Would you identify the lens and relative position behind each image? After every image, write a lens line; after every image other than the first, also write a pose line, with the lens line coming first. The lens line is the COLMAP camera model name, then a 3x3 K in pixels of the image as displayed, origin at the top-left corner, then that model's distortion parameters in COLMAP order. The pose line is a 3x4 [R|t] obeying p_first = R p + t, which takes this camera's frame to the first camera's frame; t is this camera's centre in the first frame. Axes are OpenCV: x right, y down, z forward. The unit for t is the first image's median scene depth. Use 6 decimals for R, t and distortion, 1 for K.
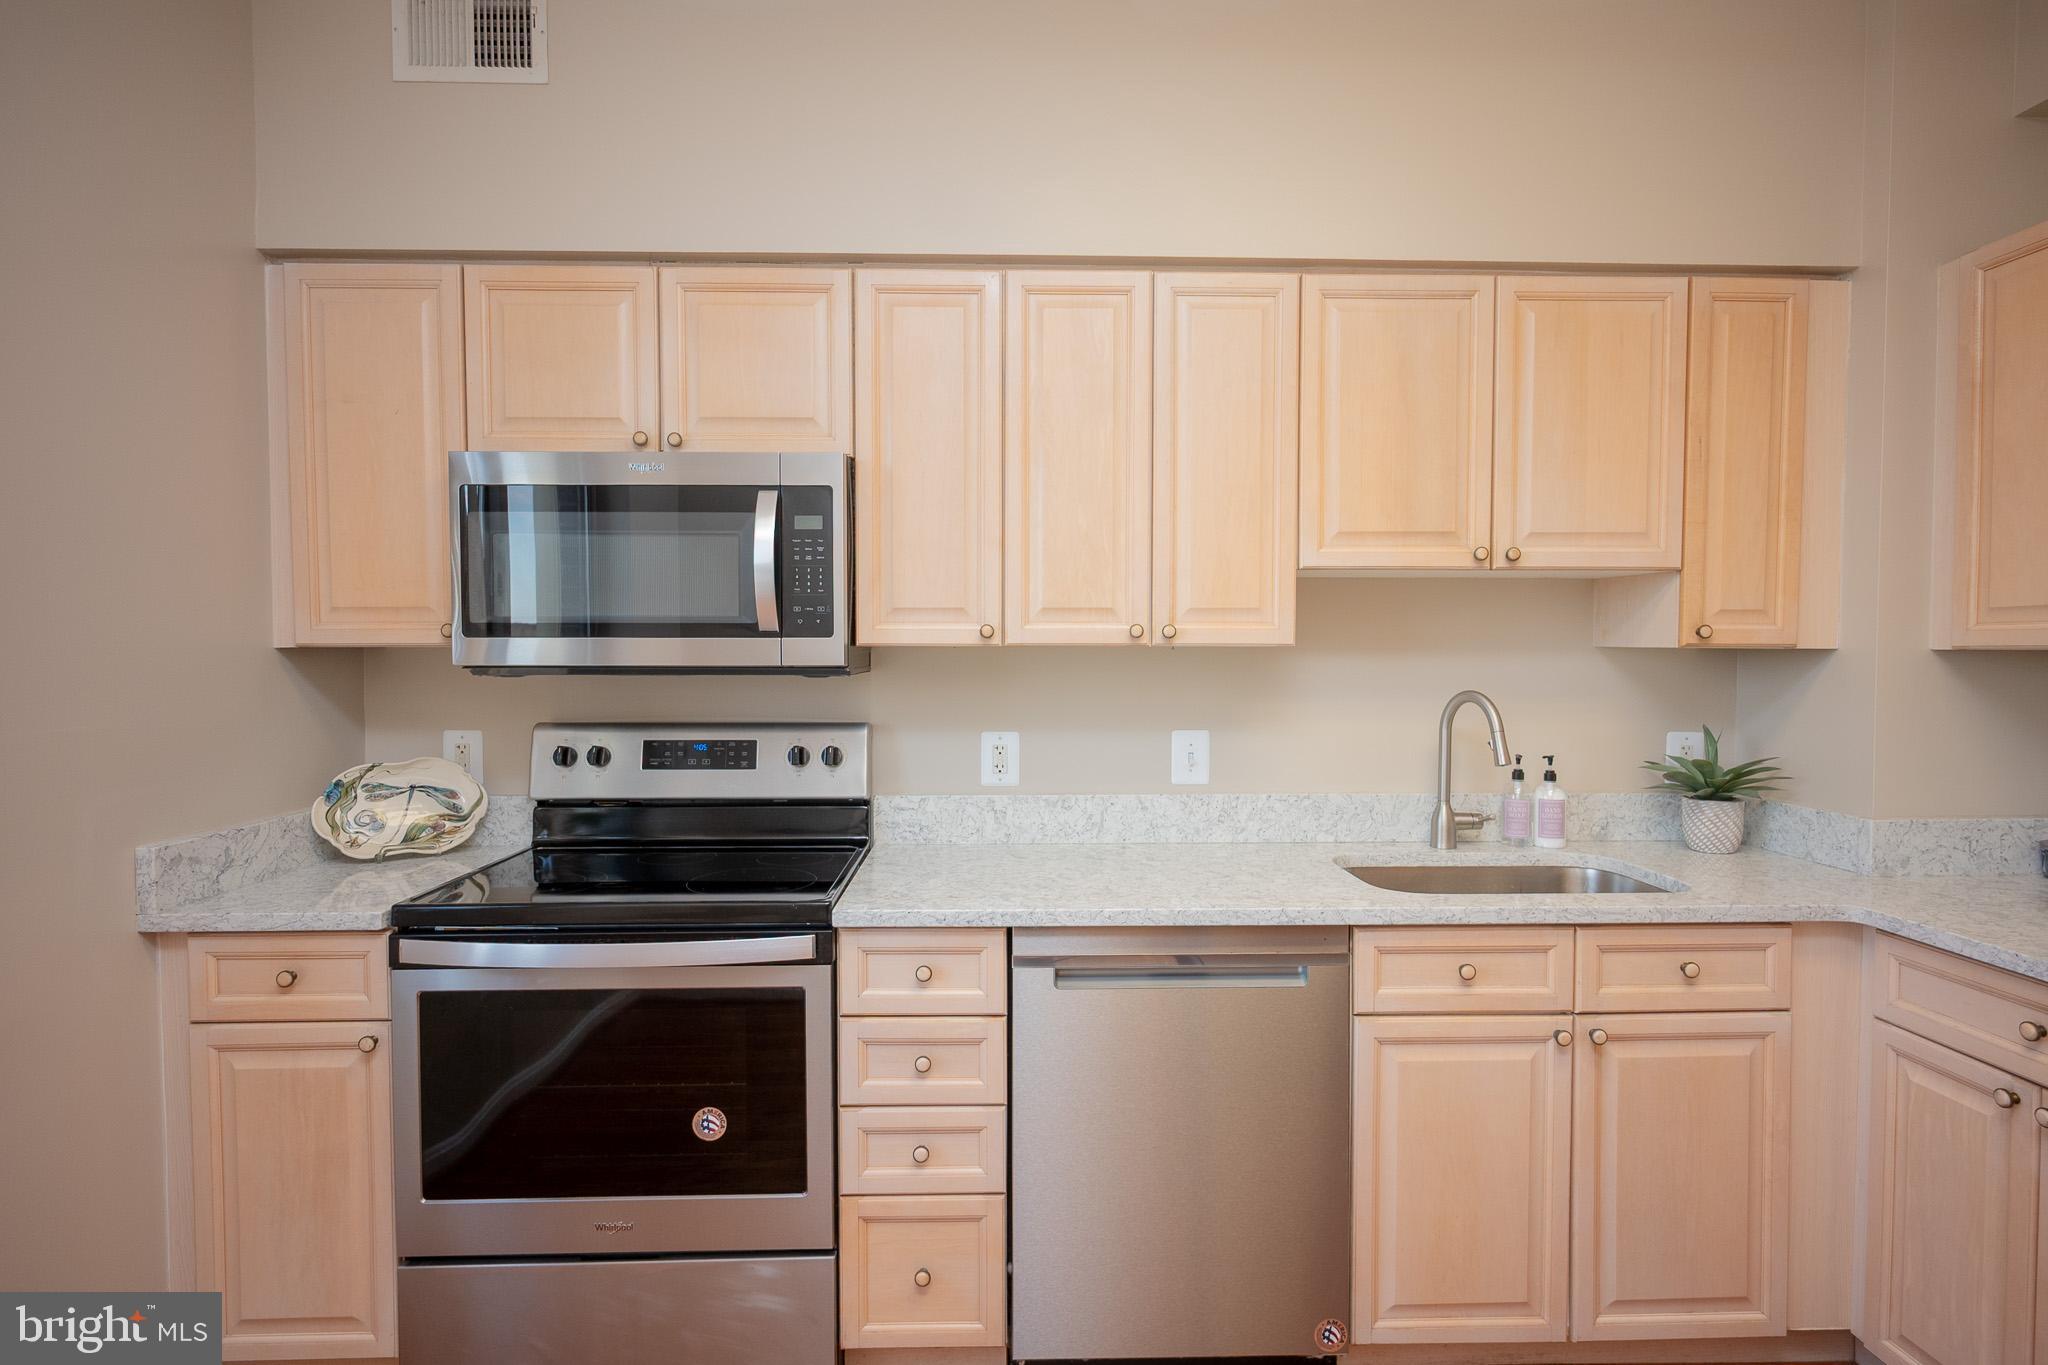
lens RADIAL K [[1058.4, 0, 1024.0], [0, 1058.4, 682.5], [0, 0, 1]] dist [0.003110, 0.000264]
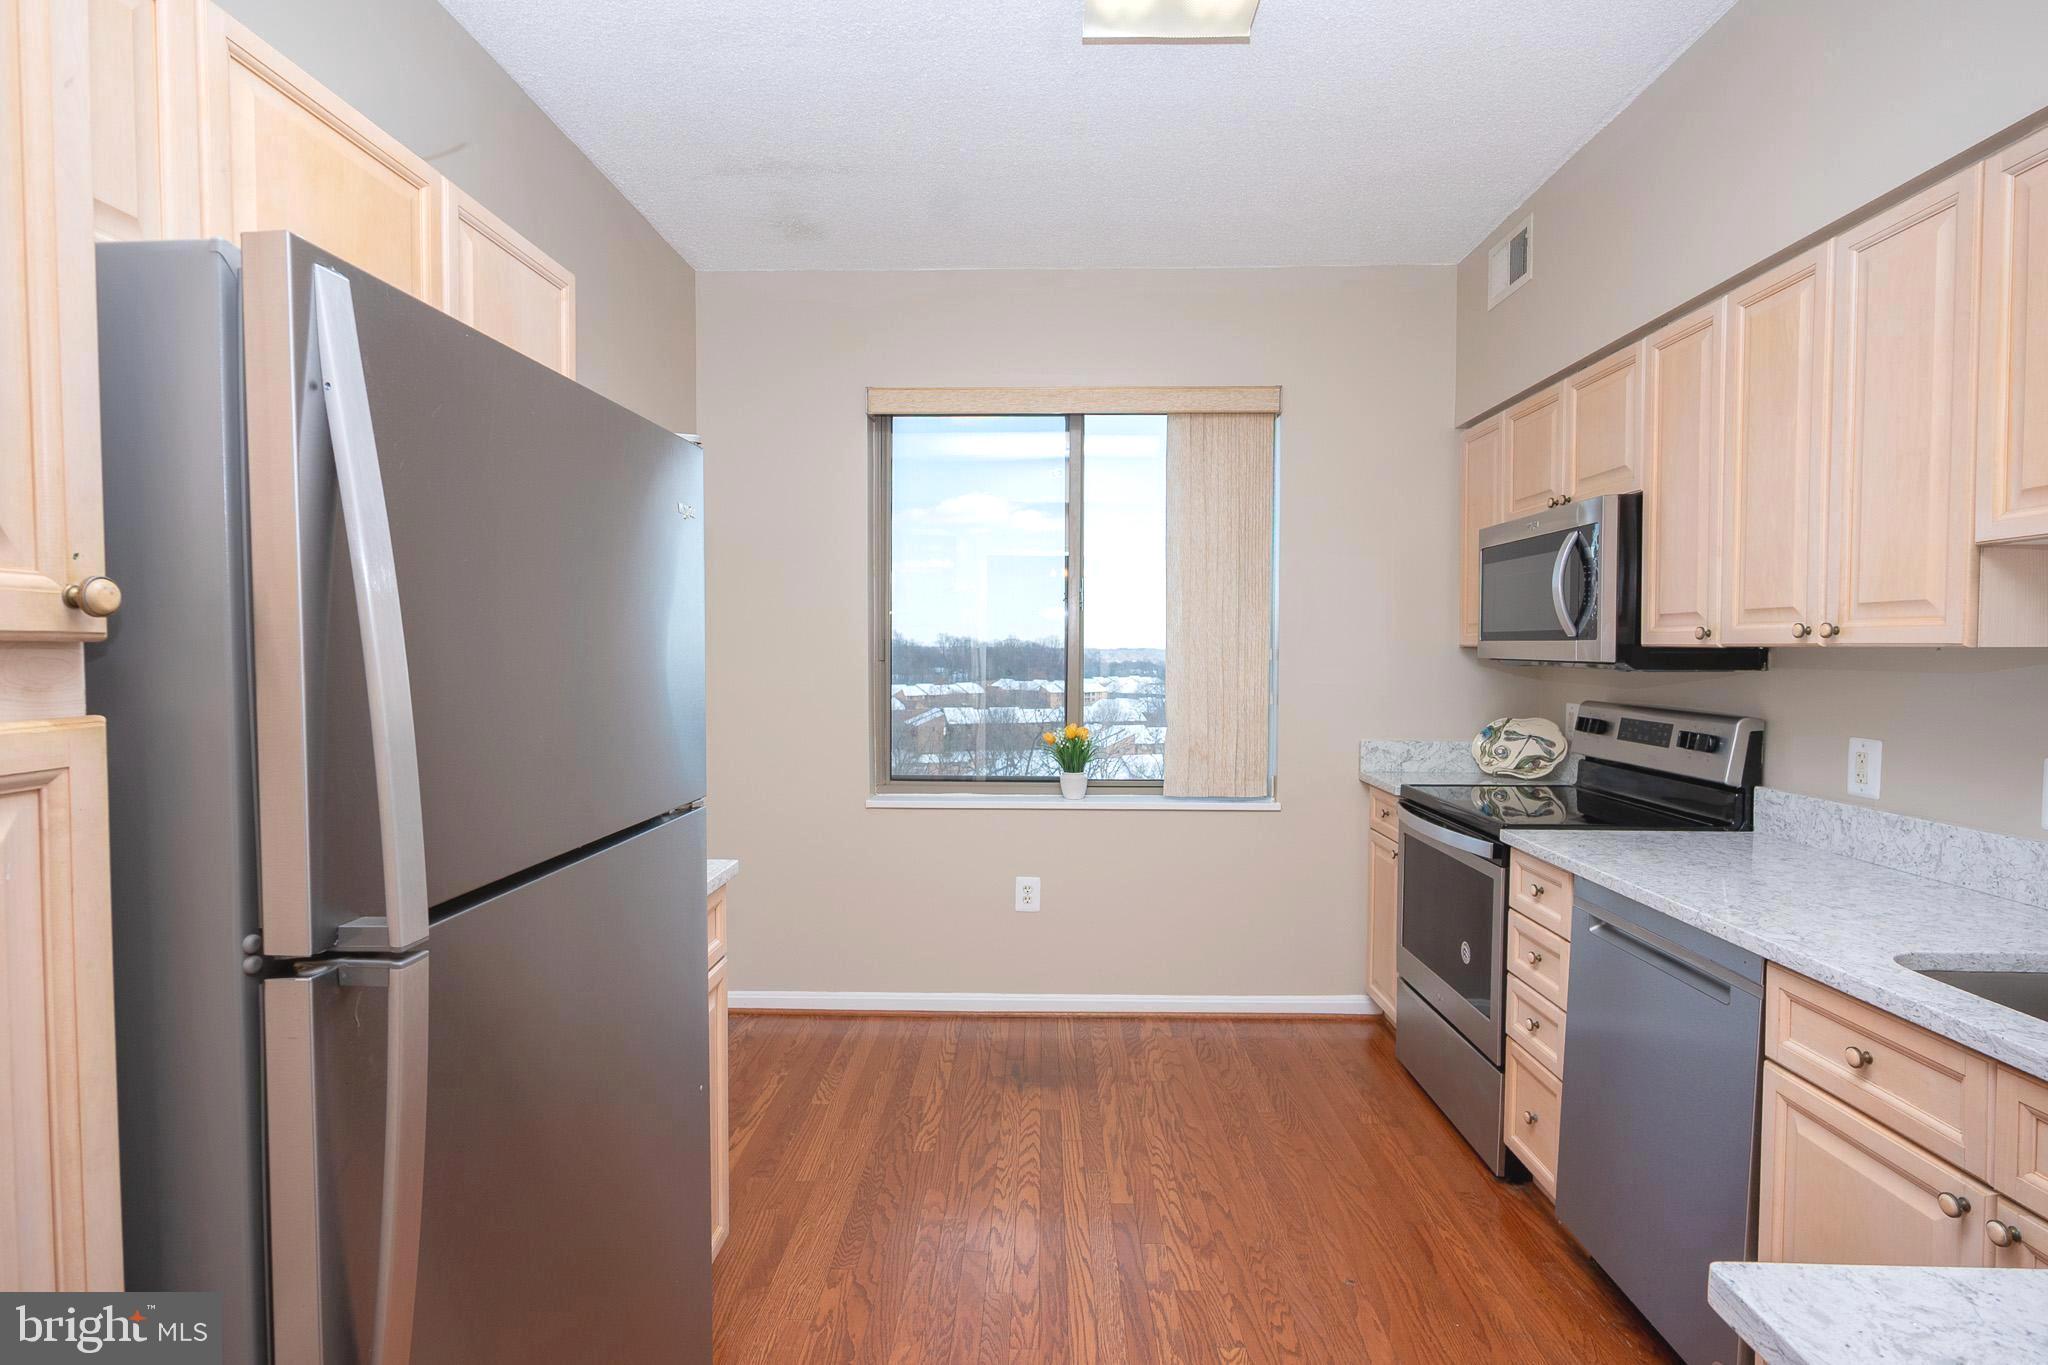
lens RADIAL K [[1012.7, 0, 1024.0], [0, 1012.7, 682.5], [0, 0, 1]] dist [0.003992, 0.001492]
pose [[-0.053557, 0.035924, -0.997918, 0.955354], [-0.033856, 0.998713, 0.037770, -0.012131], [0.997991, 0.035808, -0.052272, 0.323454]]
